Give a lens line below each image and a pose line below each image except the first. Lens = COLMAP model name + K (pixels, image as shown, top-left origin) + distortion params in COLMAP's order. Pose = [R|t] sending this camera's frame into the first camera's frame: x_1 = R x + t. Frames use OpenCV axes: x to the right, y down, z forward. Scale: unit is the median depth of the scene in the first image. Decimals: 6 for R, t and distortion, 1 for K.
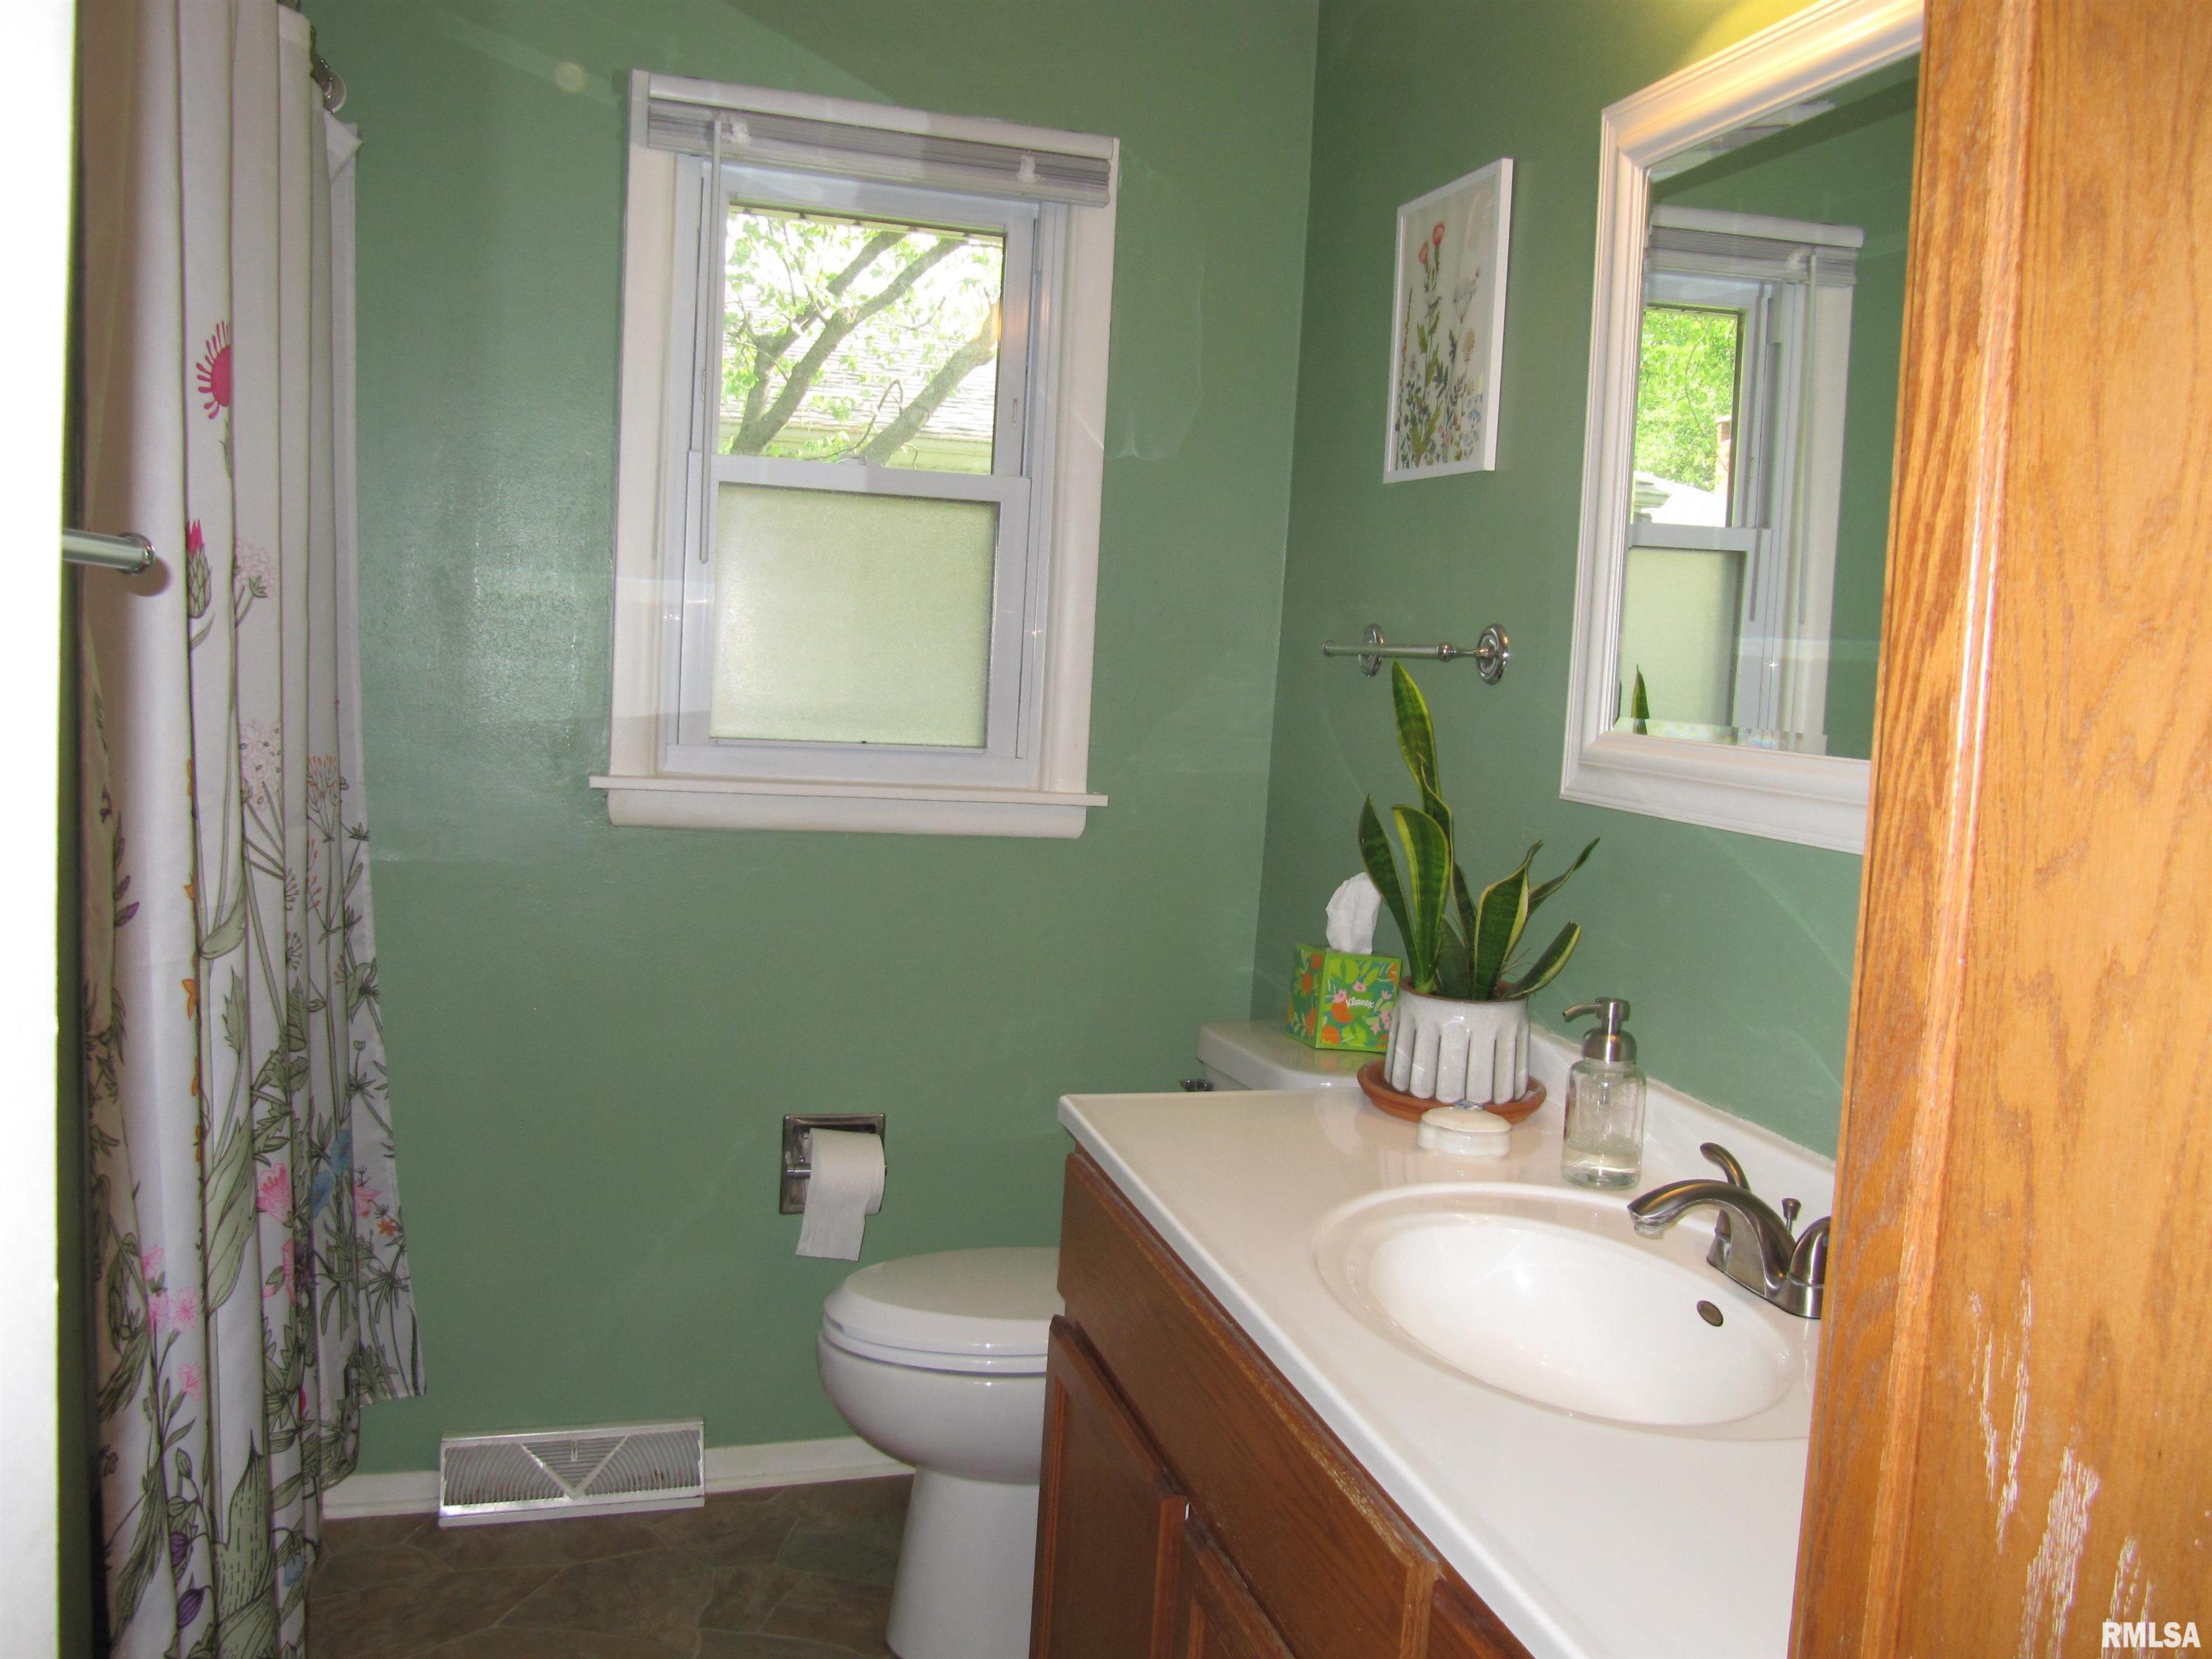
lens RADIAL K [[1811.9, 0, 1106.0], [0, 1811.9, 829.5], [0, 0, 1]] dist [-0.052359, 0.009735]
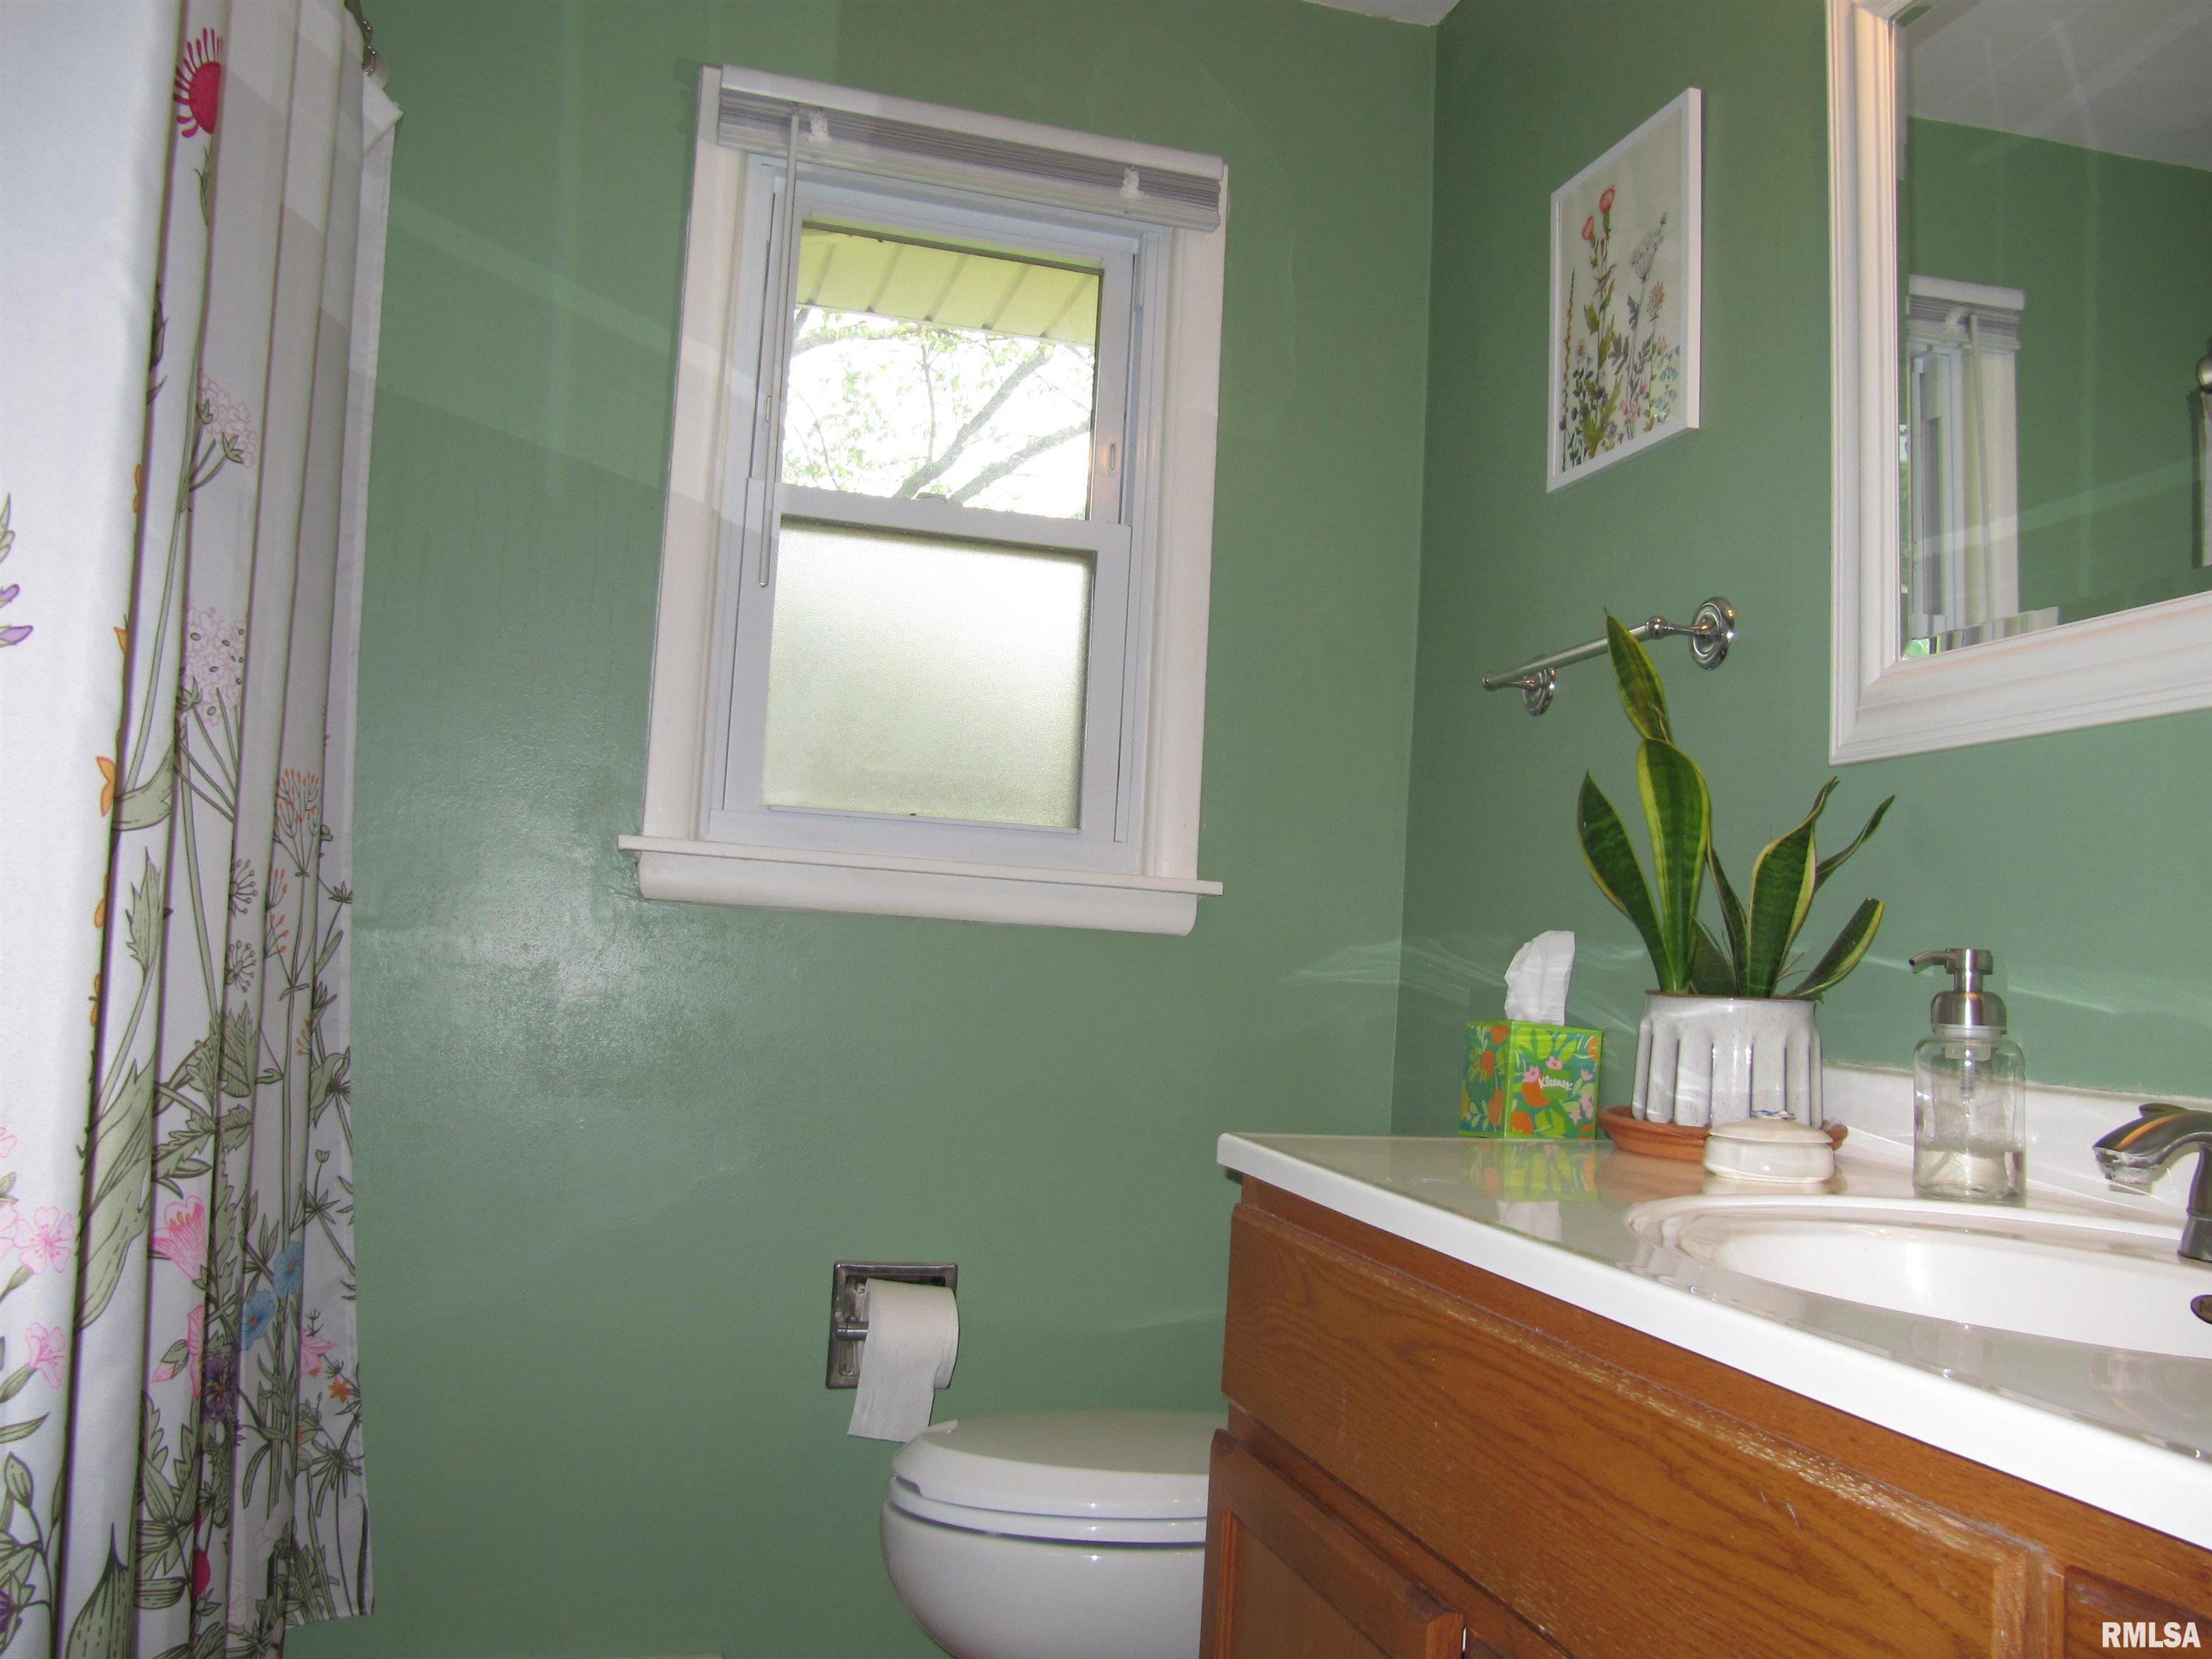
lens RADIAL K [[1806.4, 0, 1106.9], [0, 1806.4, 837.8], [0, 0, 1]] dist [-0.053932, 0.022852]
pose [[0.999992, -0.003029, -0.002441, -0.058902], [0.002517, 0.982212, -0.187761, 0.138247], [0.002966, 0.187753, 0.982212, 0.183042]]
